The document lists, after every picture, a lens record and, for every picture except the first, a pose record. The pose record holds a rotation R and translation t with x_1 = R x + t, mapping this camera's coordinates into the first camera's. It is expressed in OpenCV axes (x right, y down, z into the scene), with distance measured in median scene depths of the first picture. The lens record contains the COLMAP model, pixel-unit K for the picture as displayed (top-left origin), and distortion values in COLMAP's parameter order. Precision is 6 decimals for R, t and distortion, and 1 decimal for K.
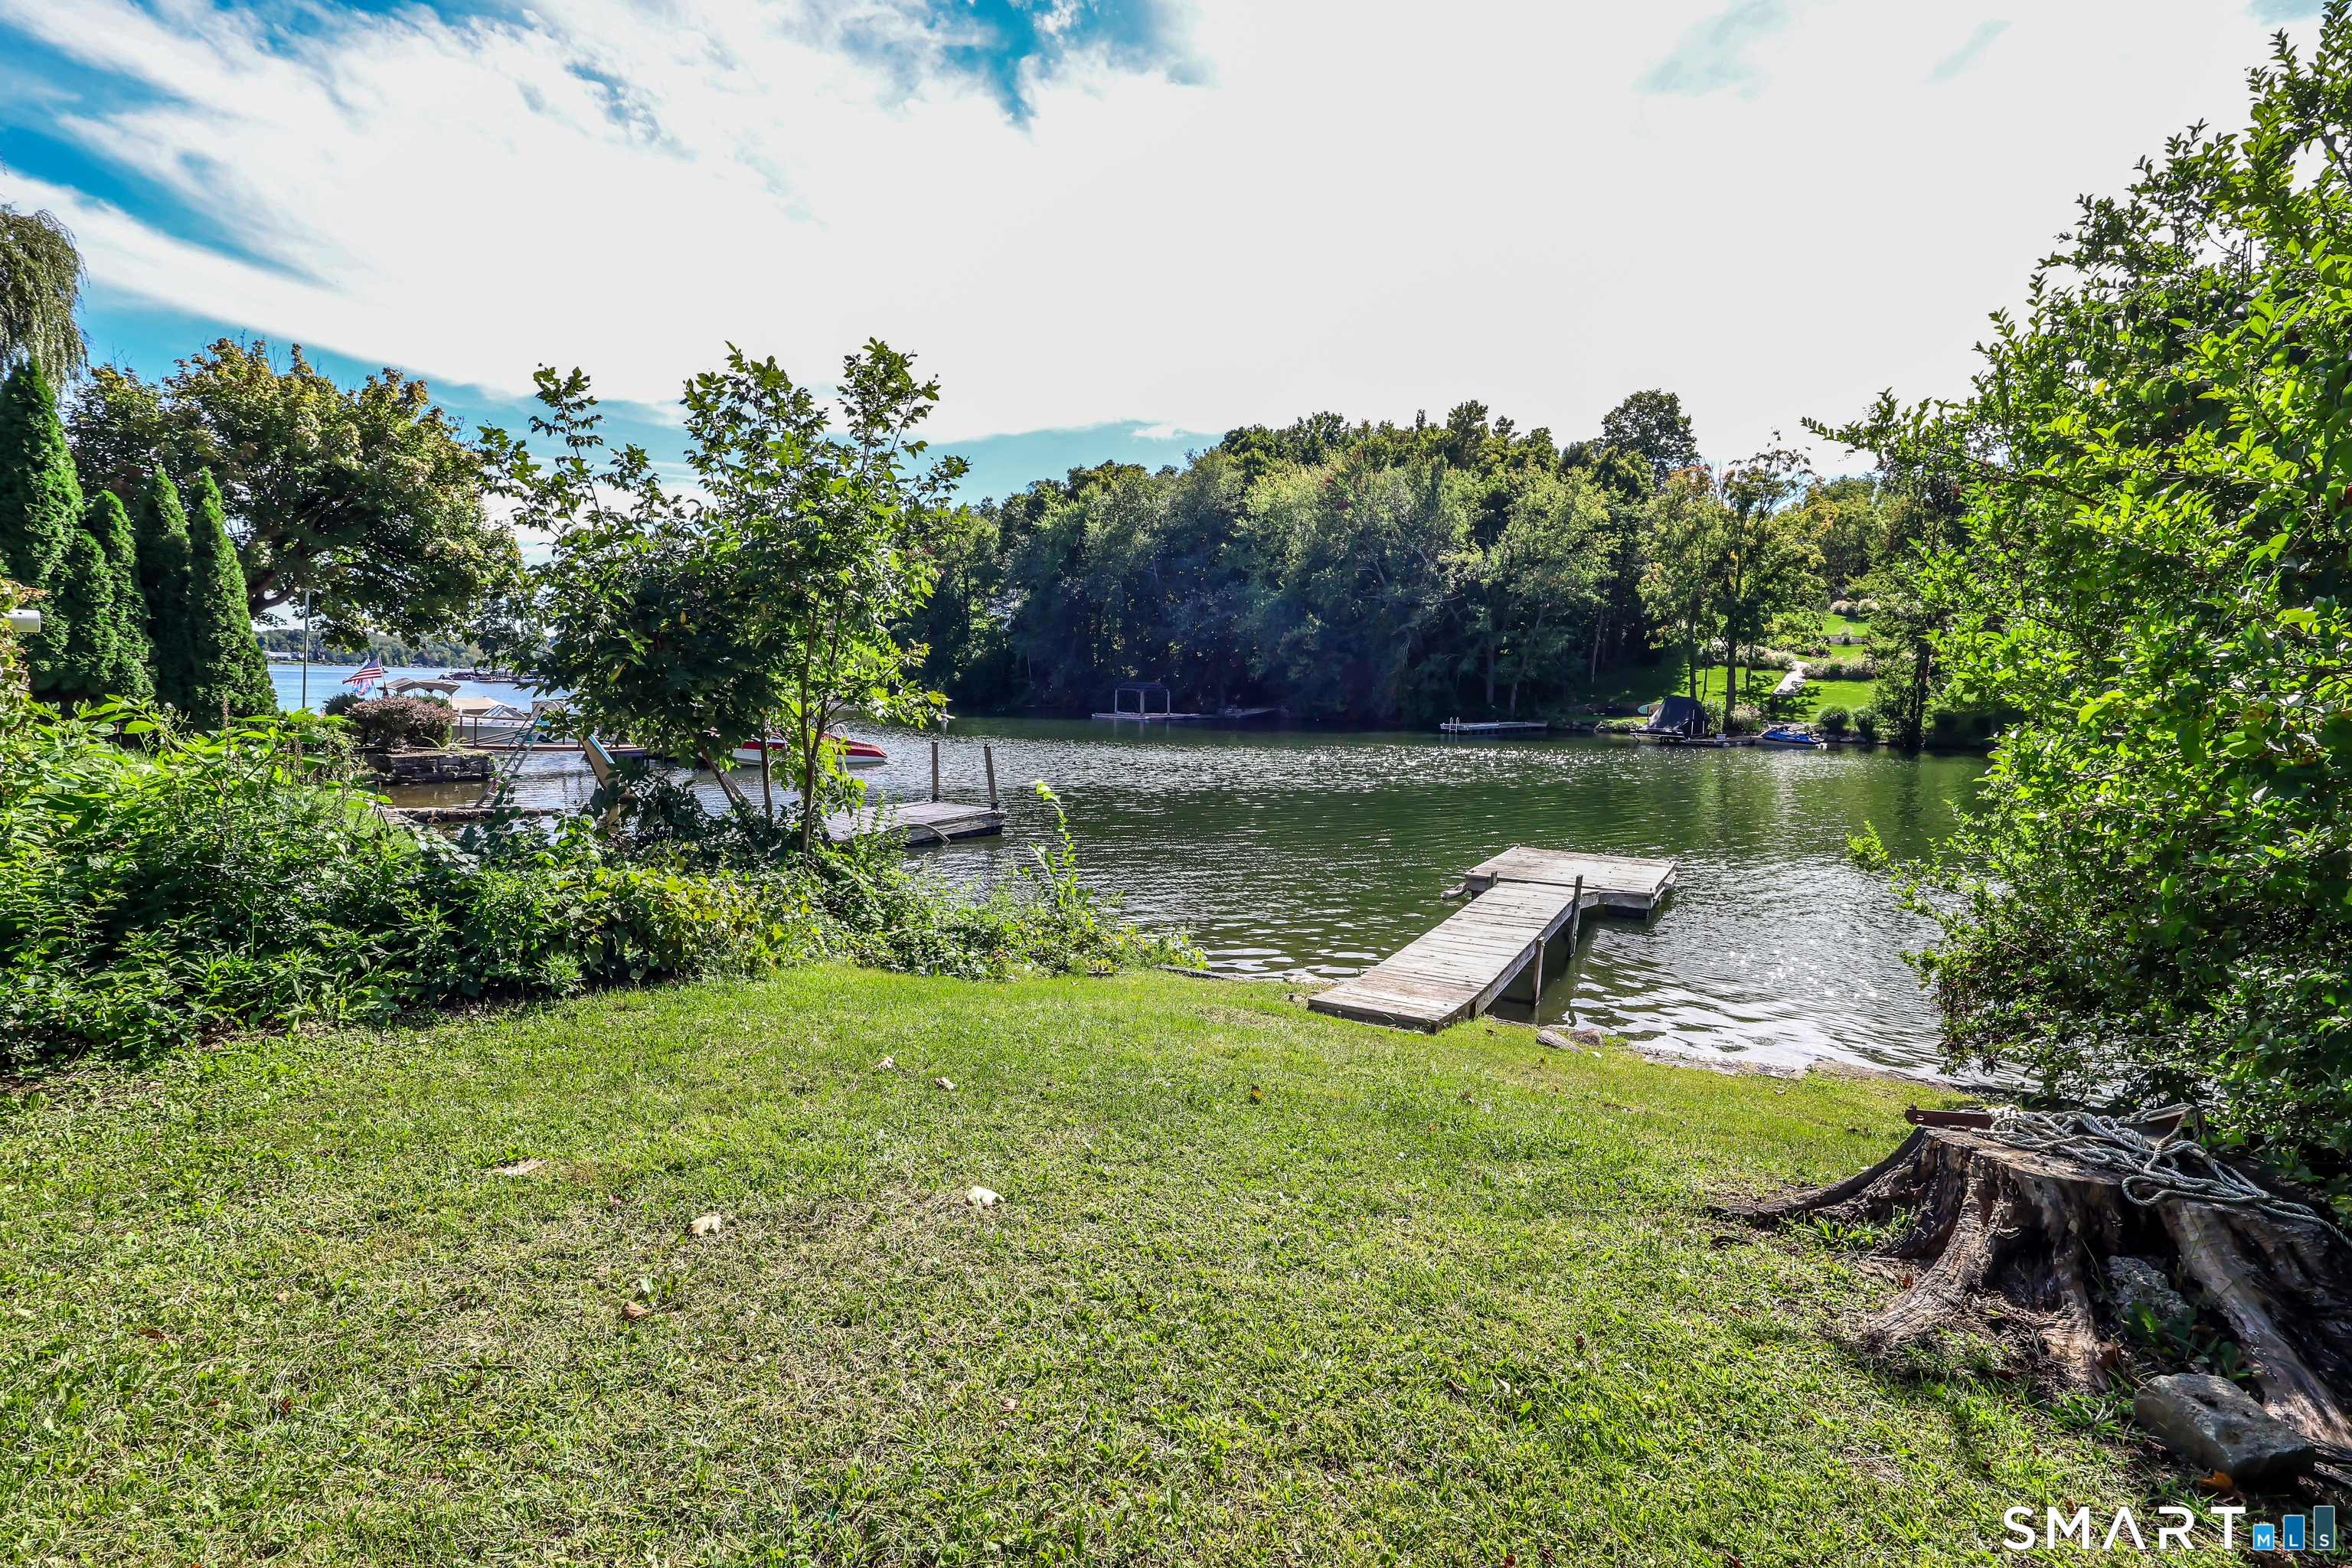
lens RADIAL K [[1087.1, 0, 1173.7], [0, 1087.1, 781.9], [0, 0, 1]] dist [0.000429, 0.000829]
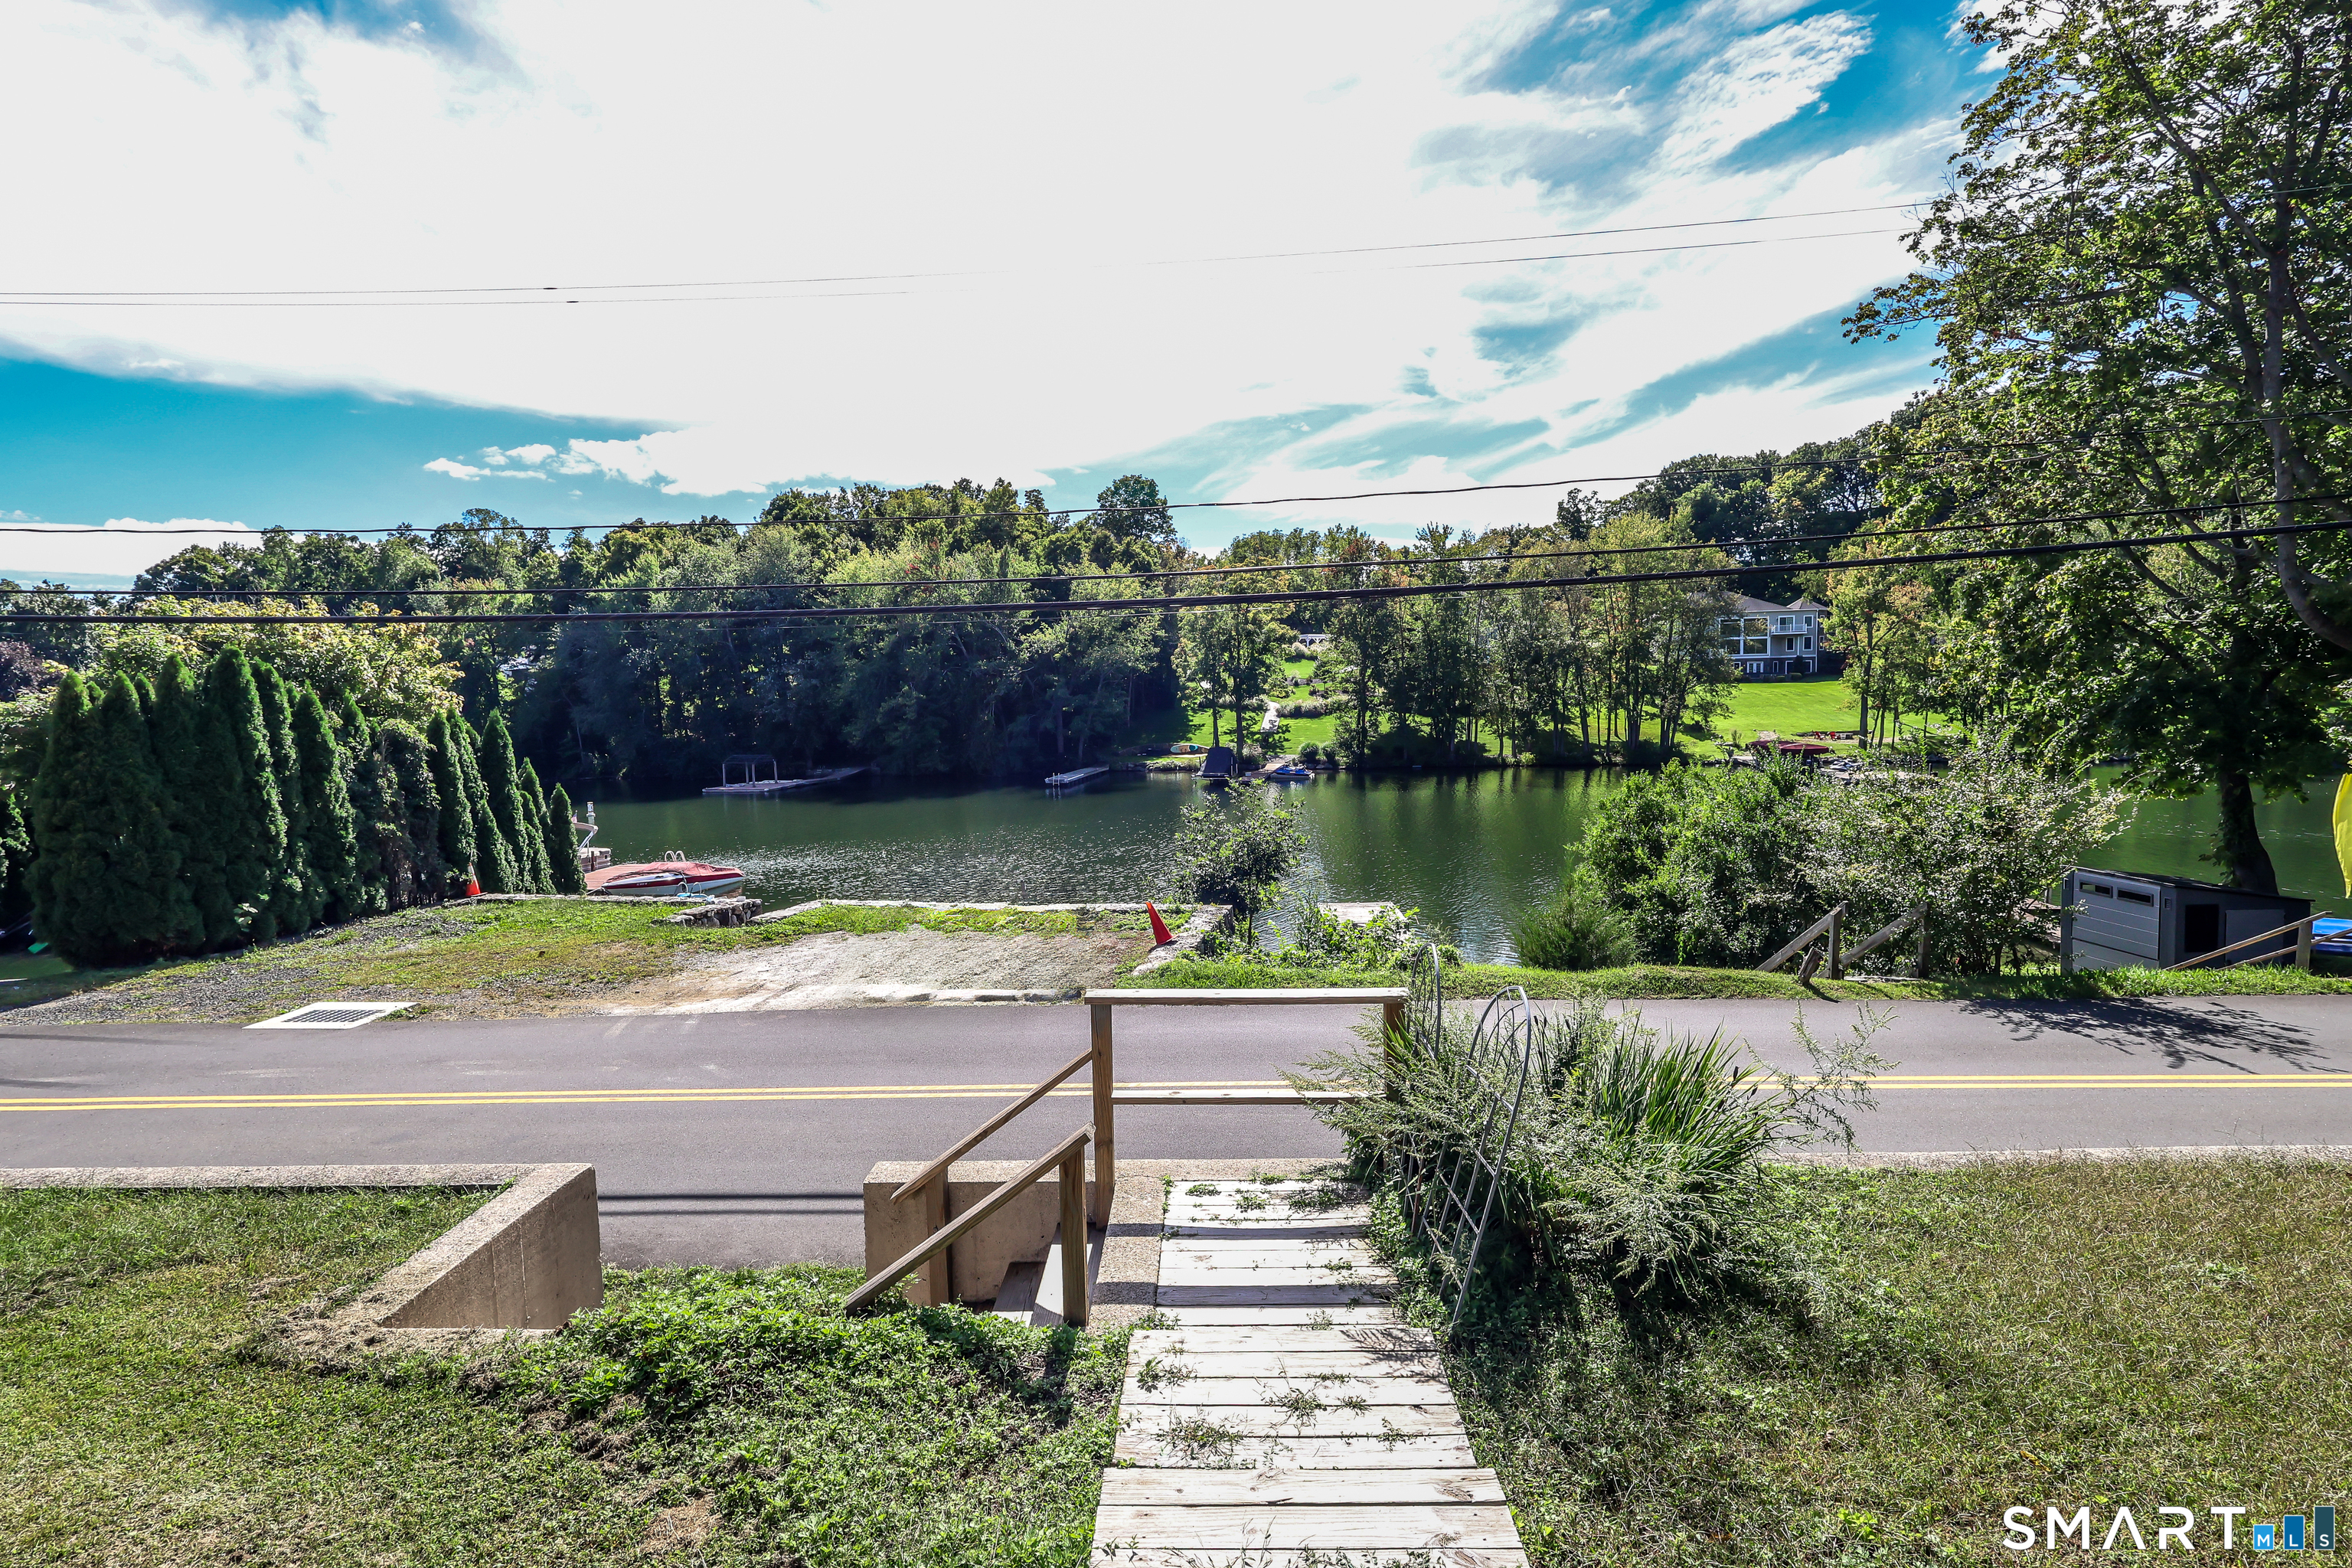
lens RADIAL K [[1113.0, 0, 1151.9], [0, 1113.0, 795.7], [0, 0, 1]] dist [0.001646, 0.000450]
pose [[0.890231, -0.088197, 0.446890, -0.173869], [0.088101, 0.995889, 0.021043, -0.042194], [-0.446909, 0.020639, 0.894341, -0.144430]]
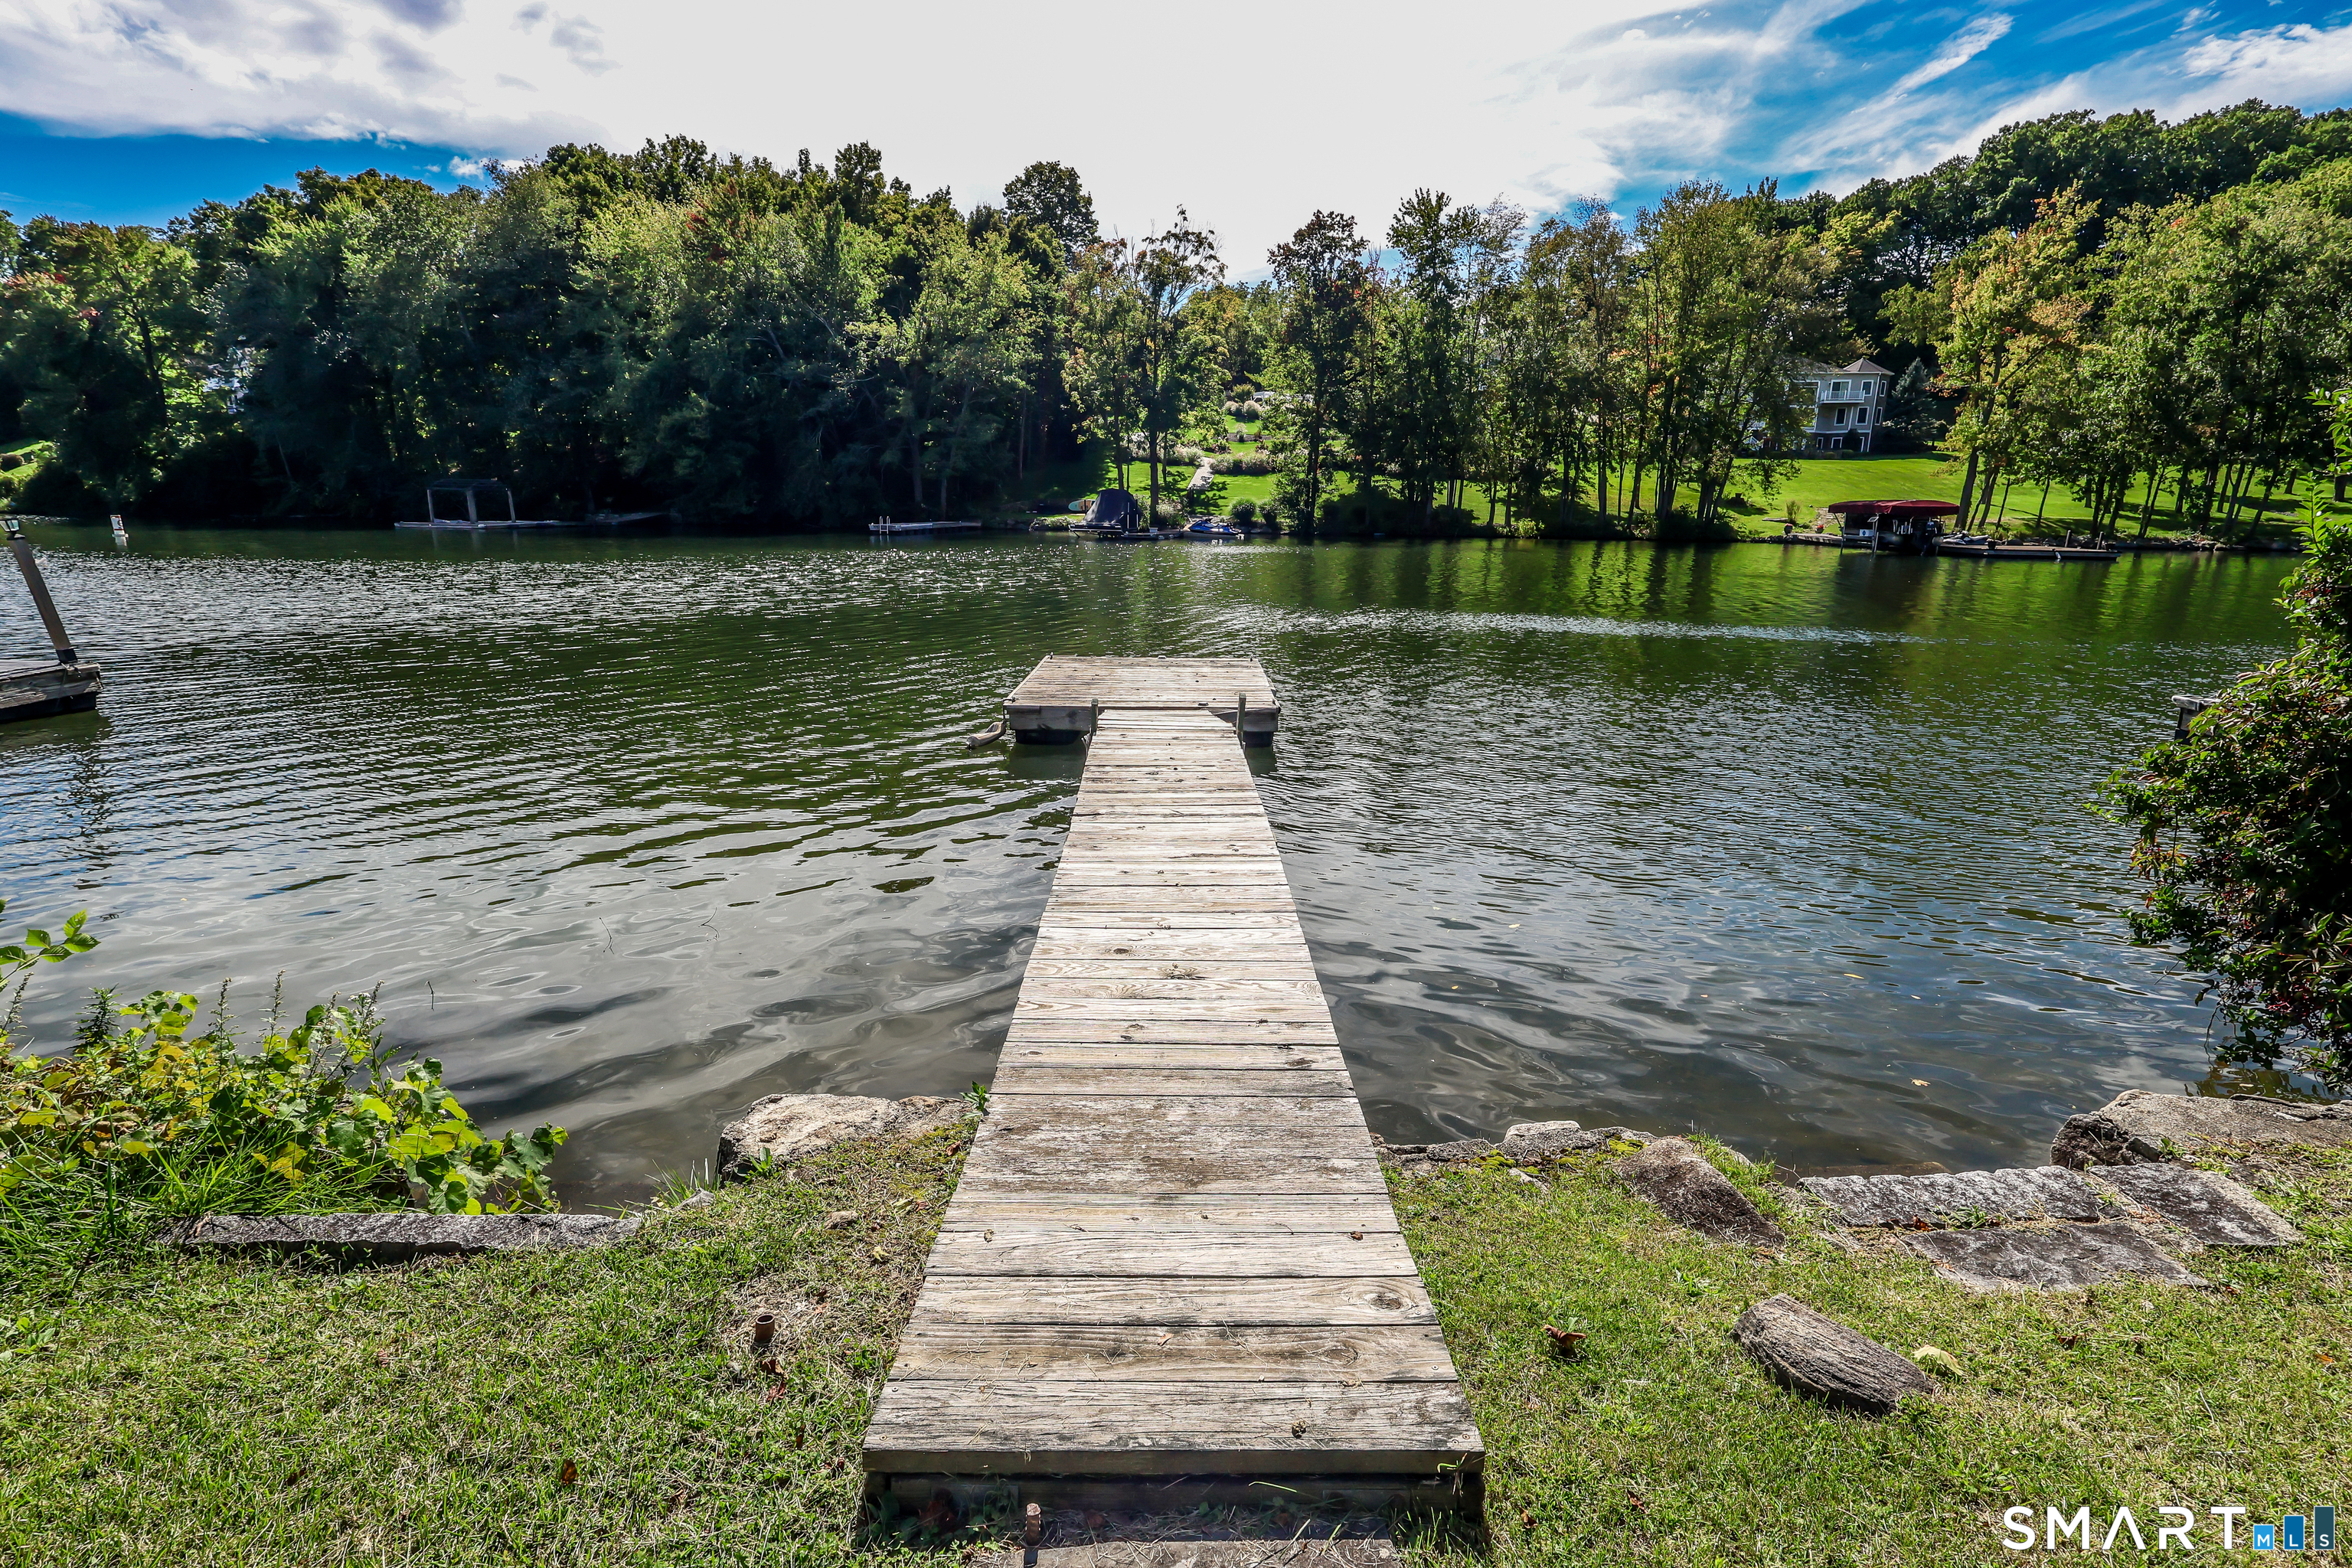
lens RADIAL K [[1104.9, 0, 1176.6], [0, 1104.9, 779.9], [0, 0, 1]] dist [0.000124, 0.000095]
pose [[0.869638, -0.131199, 0.475938, 0.007551], [0.050903, 0.982732, 0.177893, 0.003120], [-0.491059, -0.130476, 0.861300, 0.066809]]
